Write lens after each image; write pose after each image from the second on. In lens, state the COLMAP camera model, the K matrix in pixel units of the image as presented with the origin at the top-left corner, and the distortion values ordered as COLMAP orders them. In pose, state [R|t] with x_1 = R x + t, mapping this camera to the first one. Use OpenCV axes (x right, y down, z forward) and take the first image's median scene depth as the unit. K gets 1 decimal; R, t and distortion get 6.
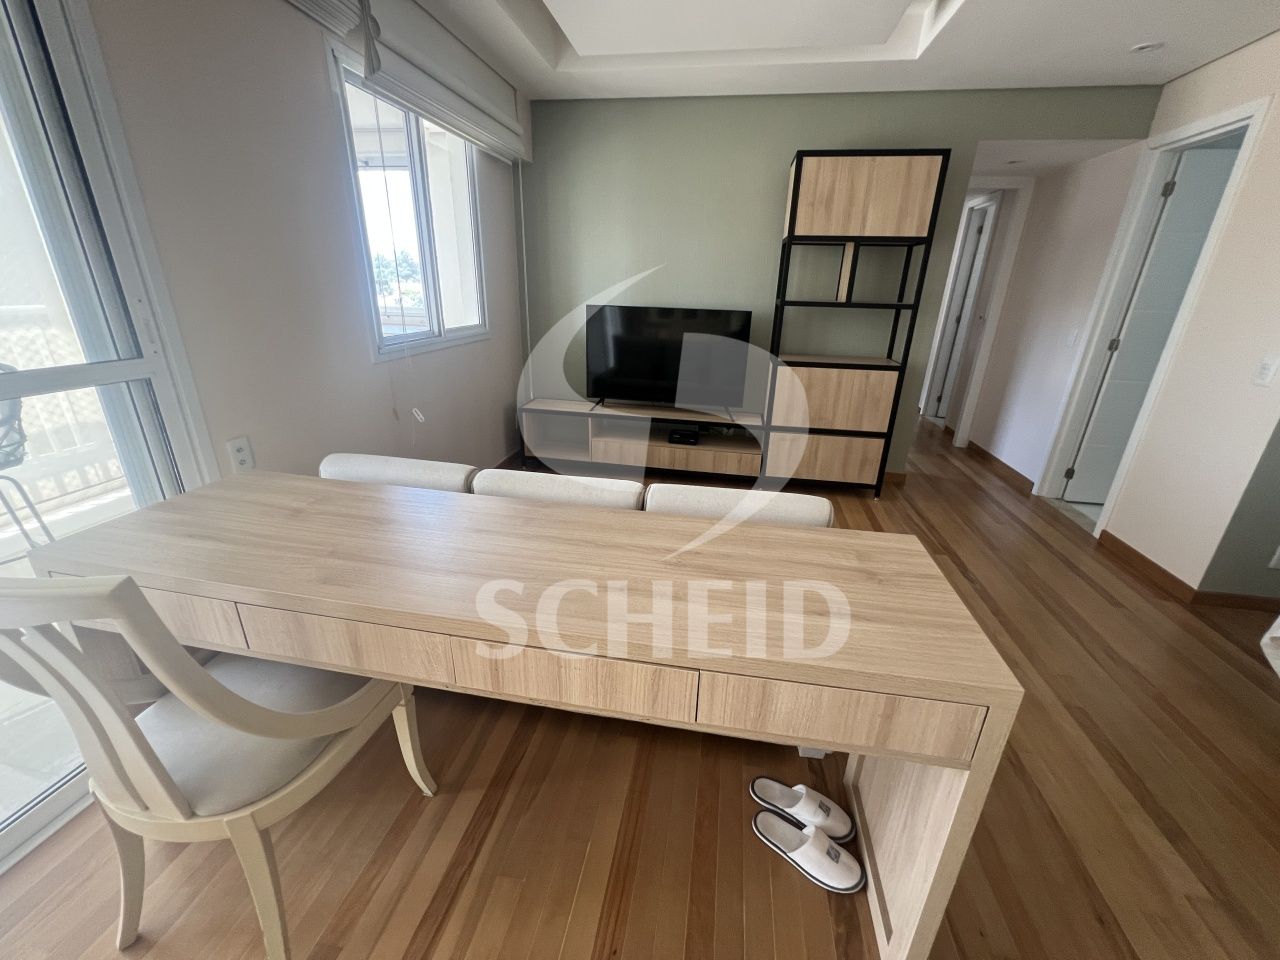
lens RADIAL K [[514.2, 0, 642.9], [0, 514.2, 484.0], [0, 0, 1]] dist [-0.006364, 0.001130]
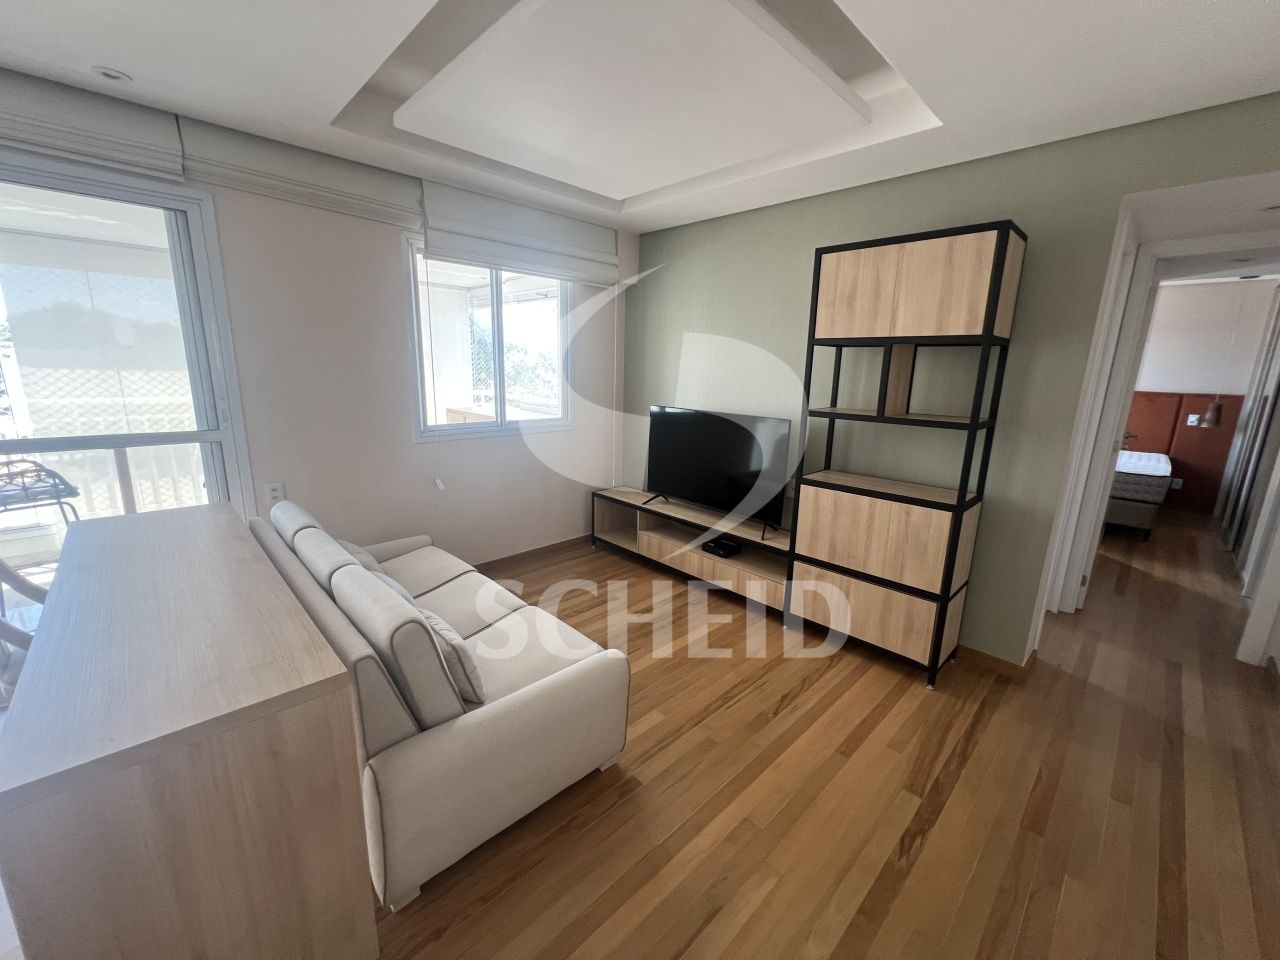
lens RADIAL K [[514.2, 0, 642.4], [0, 514.2, 483.1], [0, 0, 1]] dist [-0.006364, 0.001130]
pose [[0.812690, 0.124327, -0.569279, 0.573516], [-0.216789, 0.971353, -0.097345, -0.100393], [0.540868, 0.202524, 0.816361, 0.185123]]
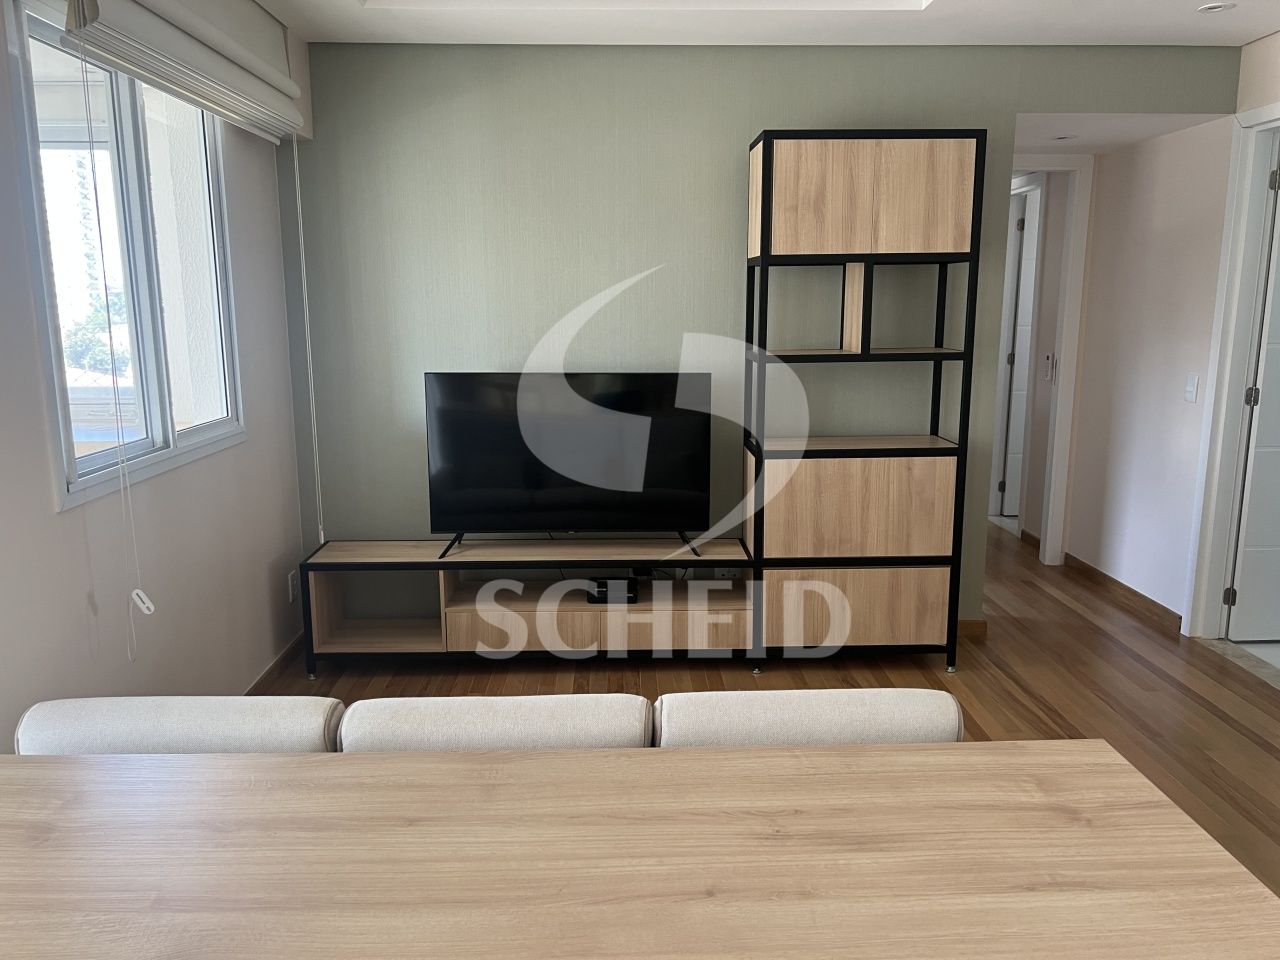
lens RADIAL K [[968.9, 0, 643.1], [0, 968.9, 487.1], [0, 0, 1]] dist [0.022215, -0.027806]
pose [[0.979421, -0.066681, 0.190496, -0.097905], [0.099713, 0.980479, -0.169462, -0.024307], [-0.175478, 0.184970, 0.966951, -0.055281]]
